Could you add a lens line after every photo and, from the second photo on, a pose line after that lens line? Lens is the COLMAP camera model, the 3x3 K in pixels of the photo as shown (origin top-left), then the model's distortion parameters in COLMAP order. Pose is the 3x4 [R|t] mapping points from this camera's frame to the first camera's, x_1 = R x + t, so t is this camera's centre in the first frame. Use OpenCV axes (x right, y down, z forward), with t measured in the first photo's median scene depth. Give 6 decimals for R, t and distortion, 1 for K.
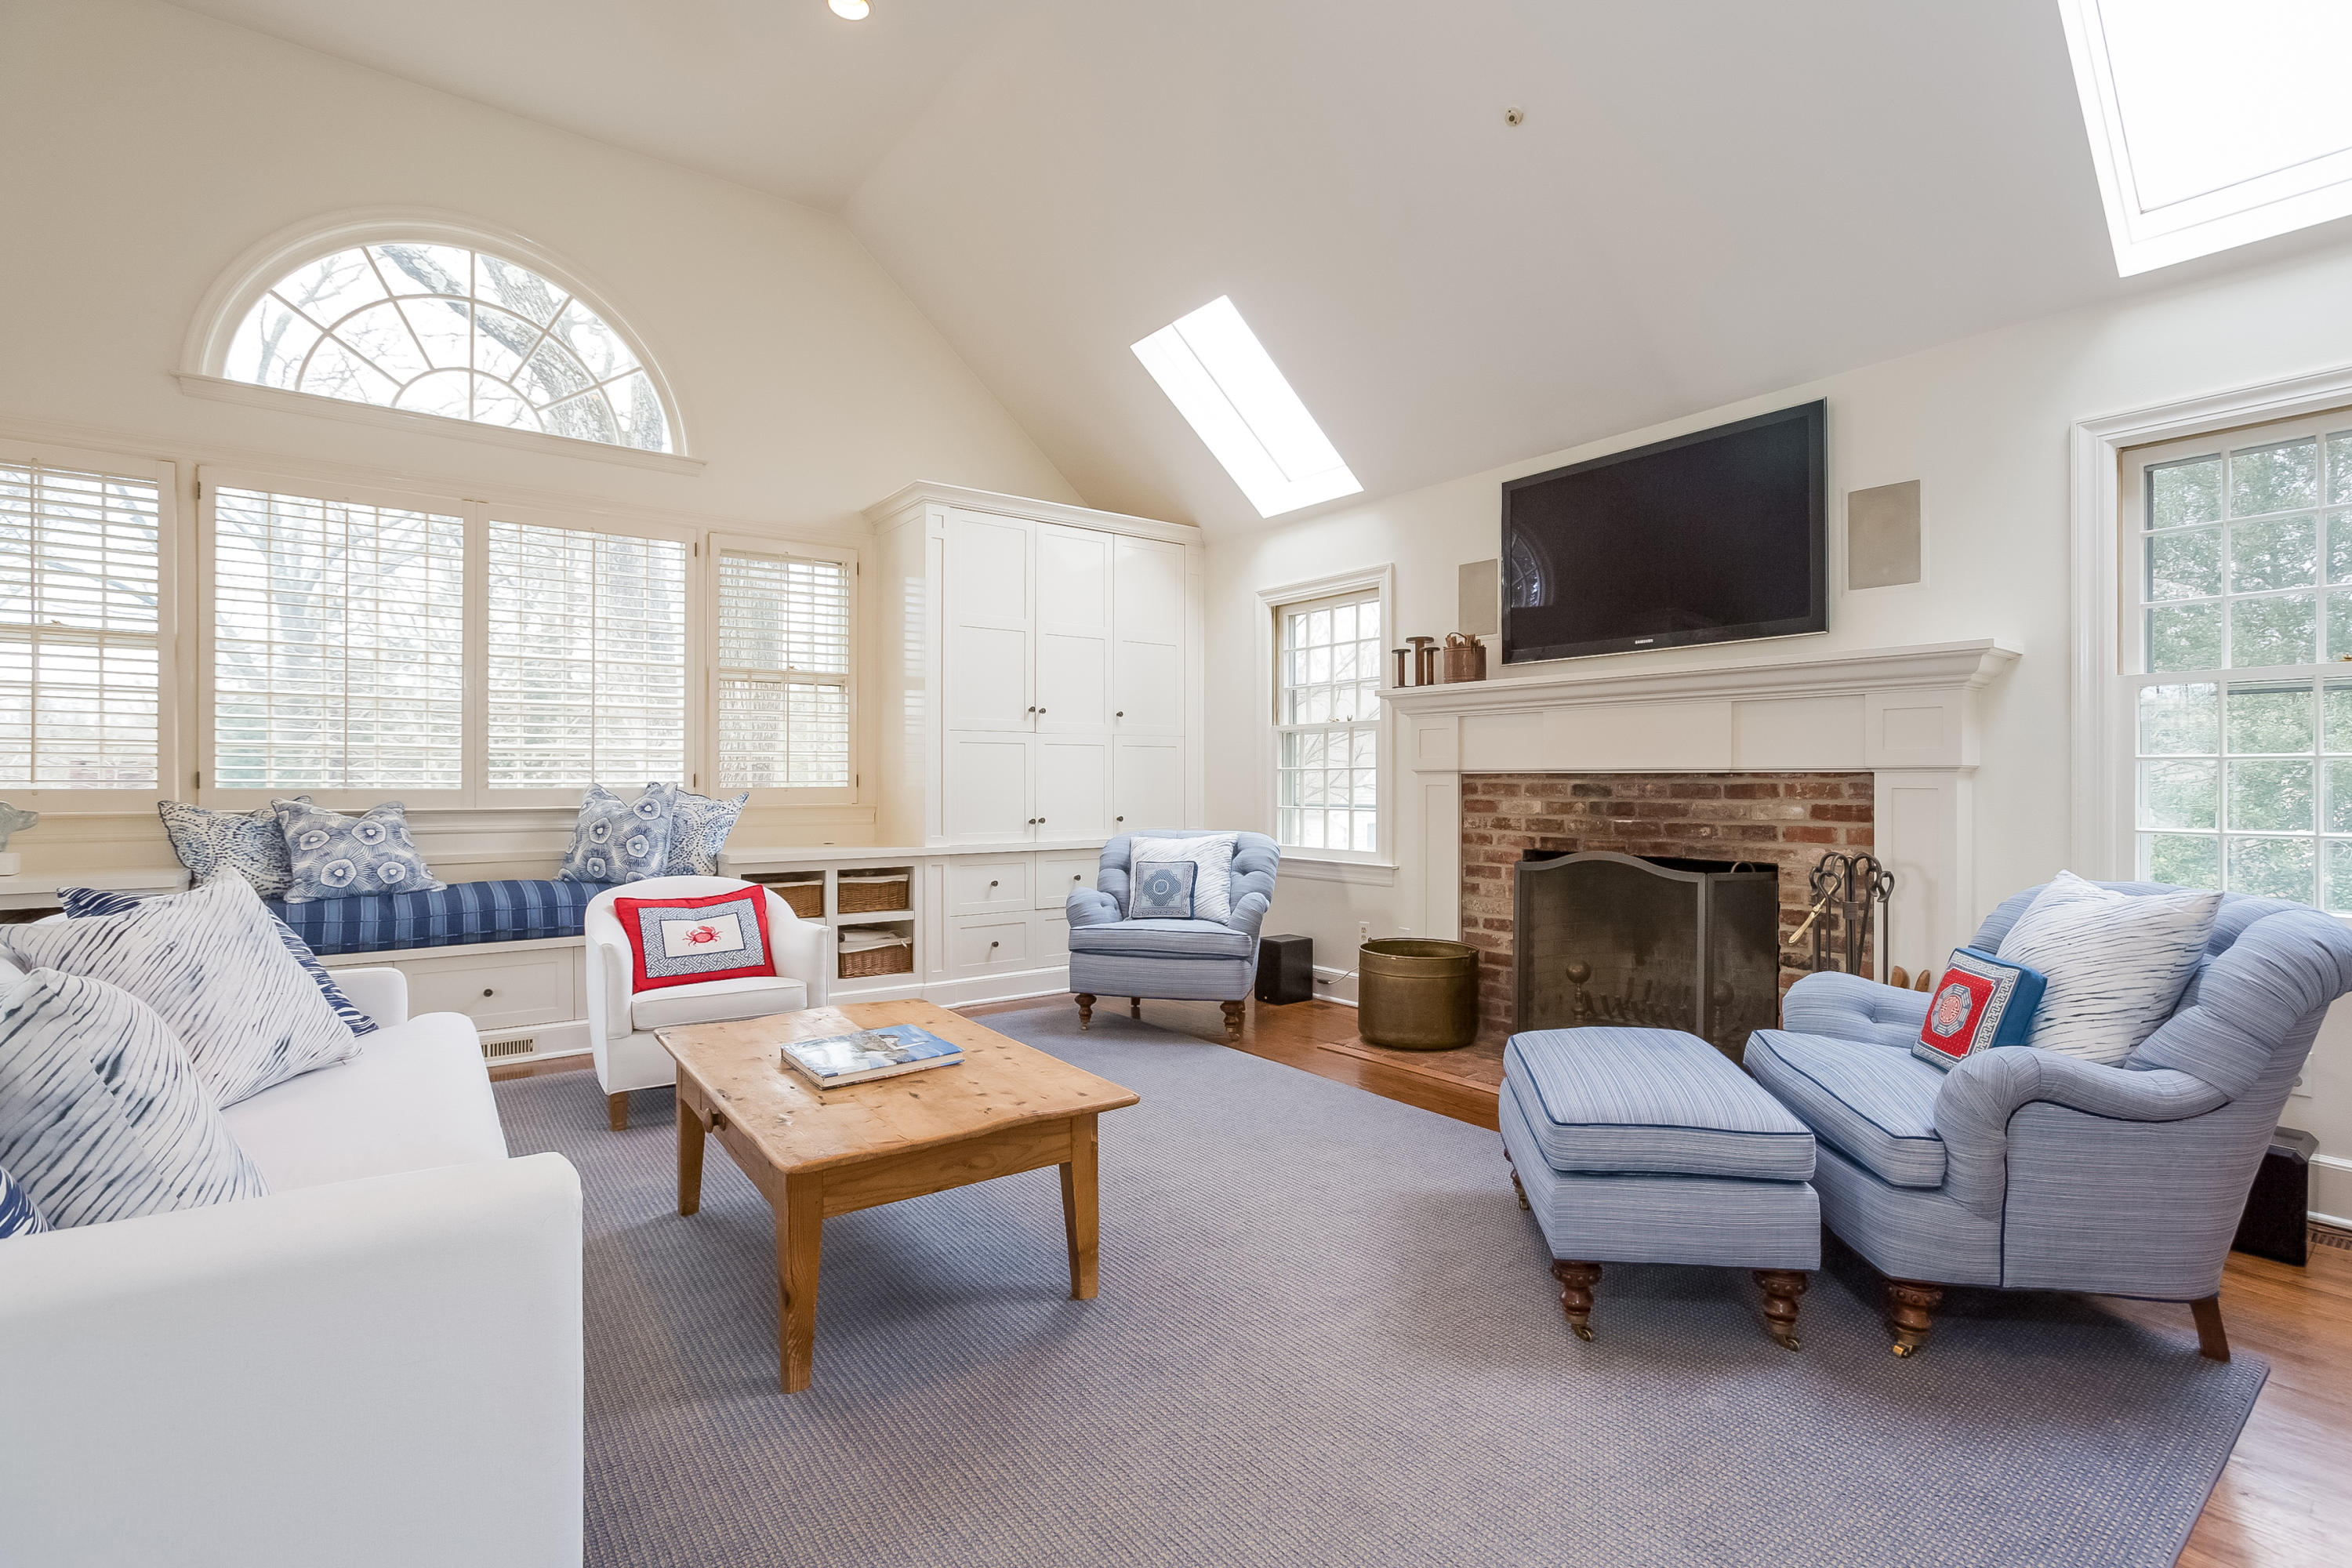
lens RADIAL K [[1076.0, 0, 1179.7], [0, 1076.0, 785.3], [0, 0, 1]] dist [-0.016989, 0.003626]
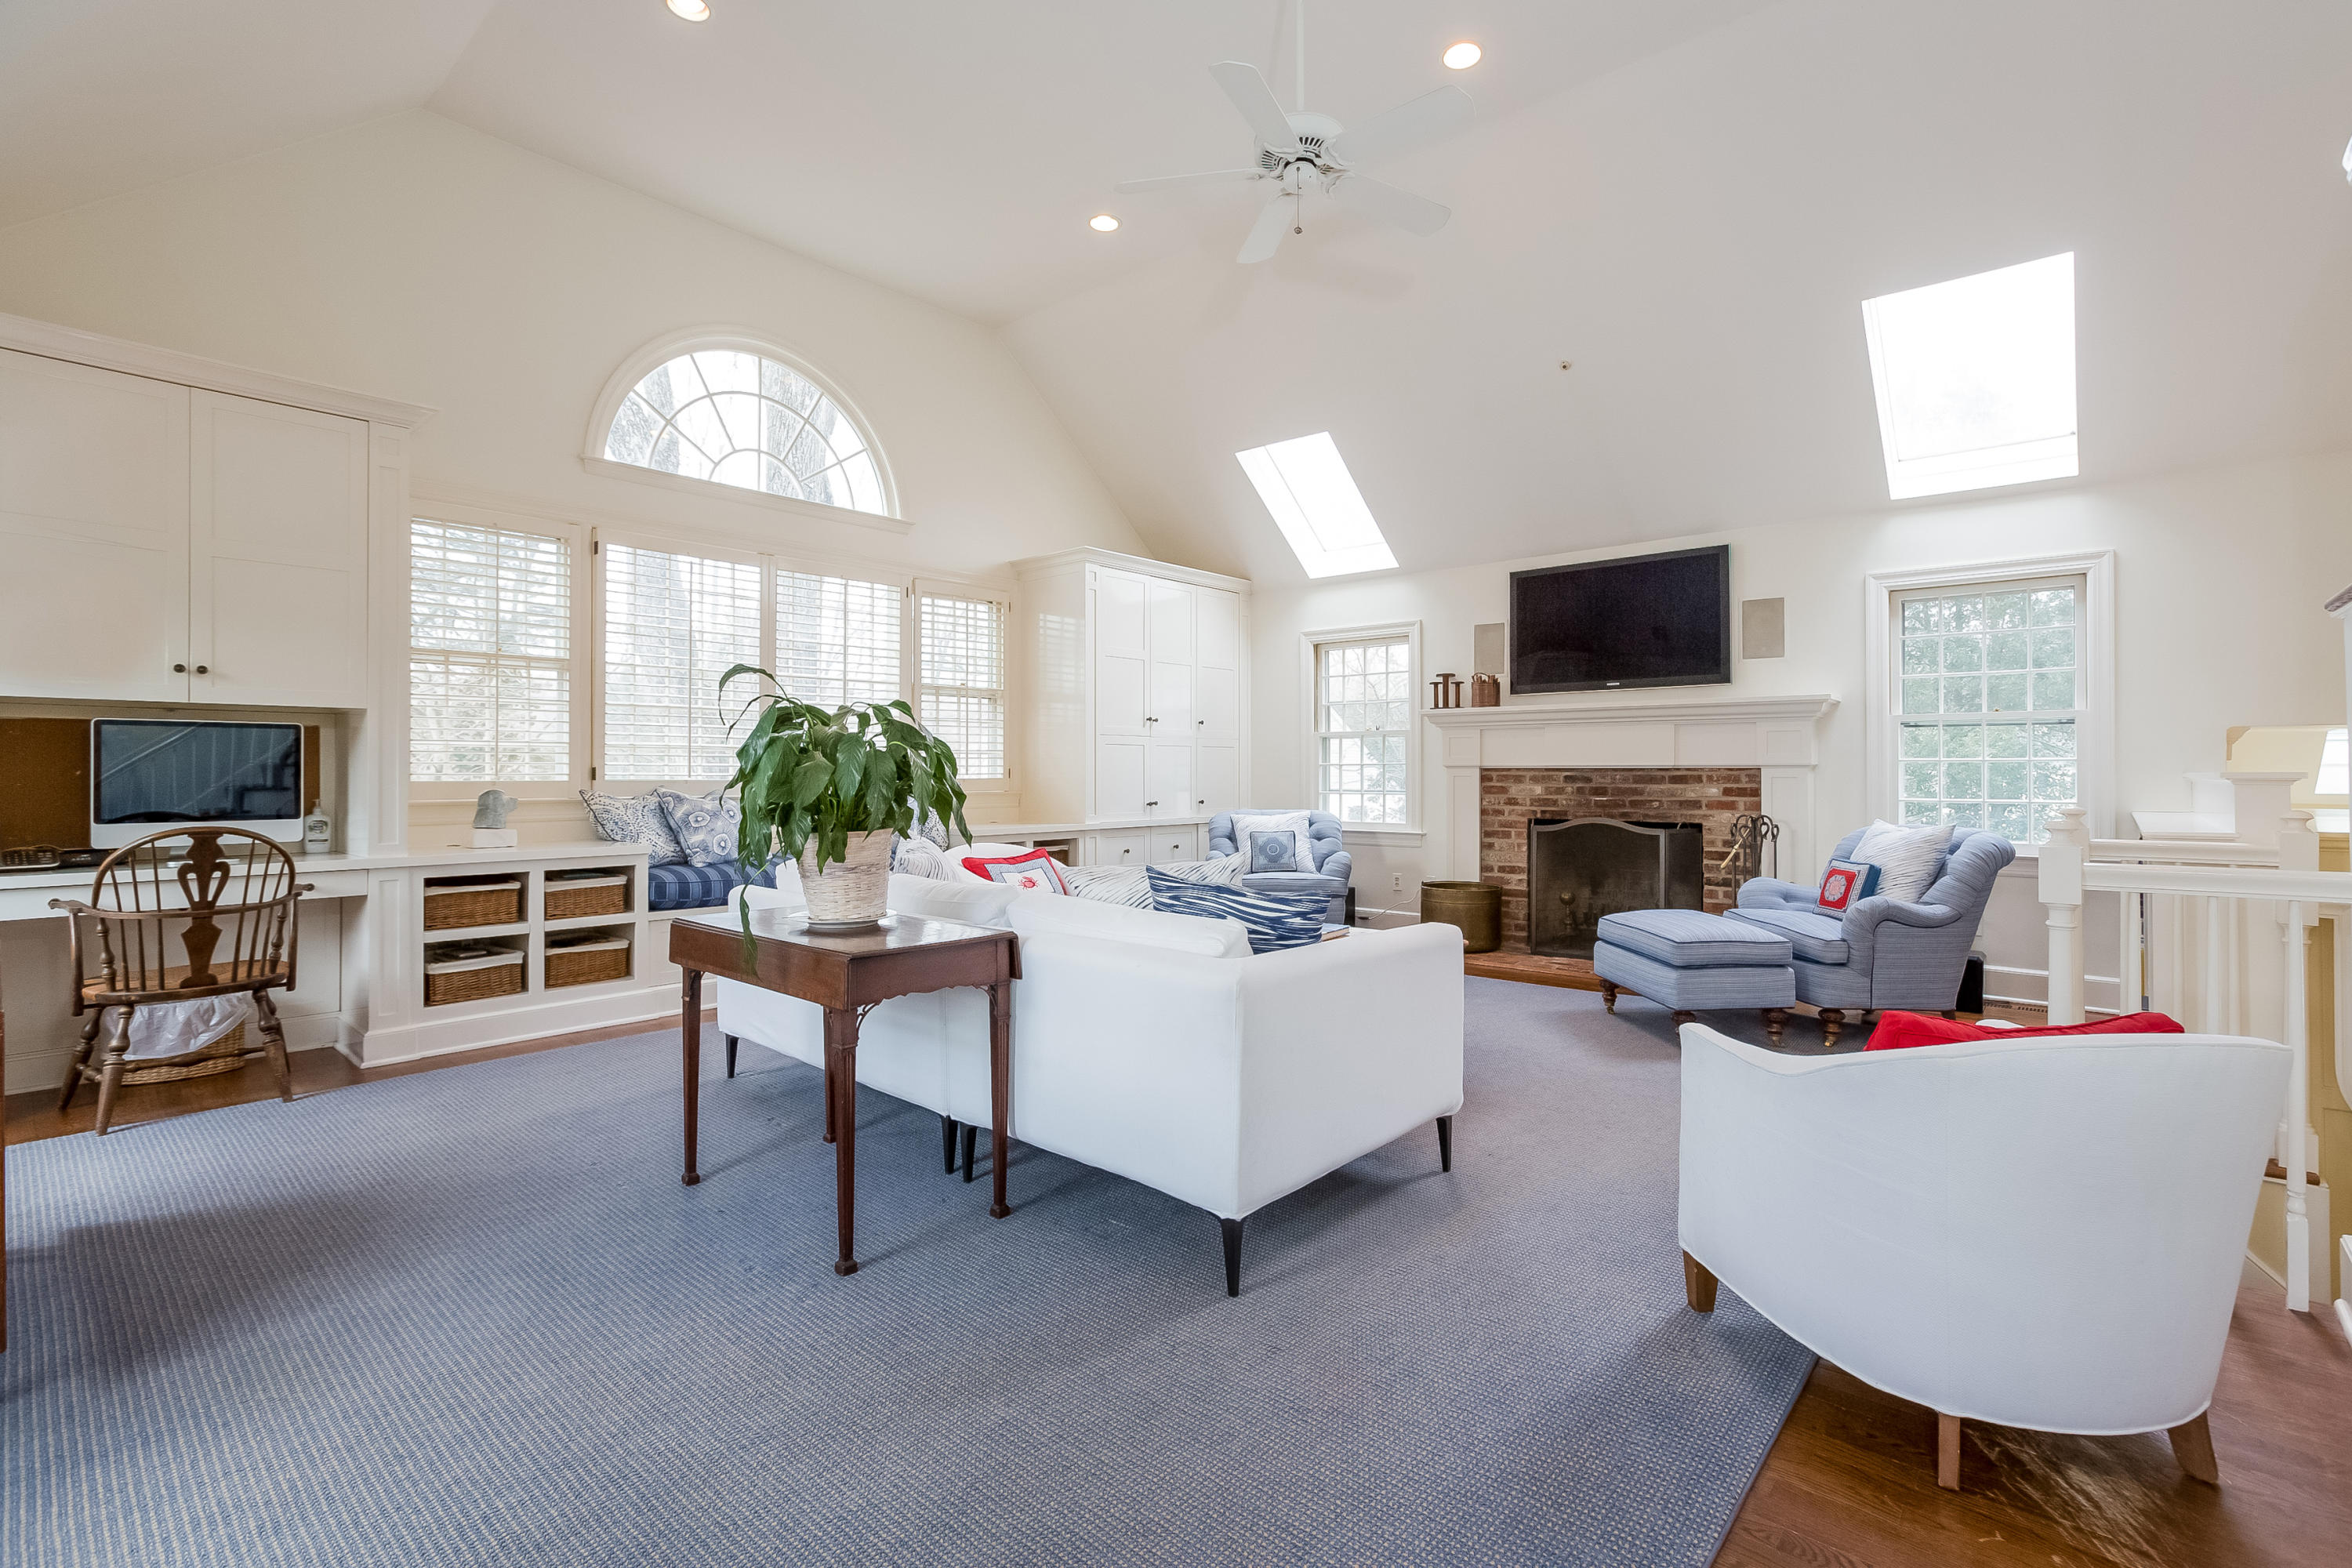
lens RADIAL K [[1076.0, 0, 1173.9], [0, 1076.0, 774.8], [0, 0, 1]] dist [-0.016989, 0.003626]
pose [[0.980294, -0.001447, 0.197538, -0.468475], [0.001773, 0.999997, -0.001473, -0.000245], [-0.197535, 0.001794, 0.980294, -0.380433]]
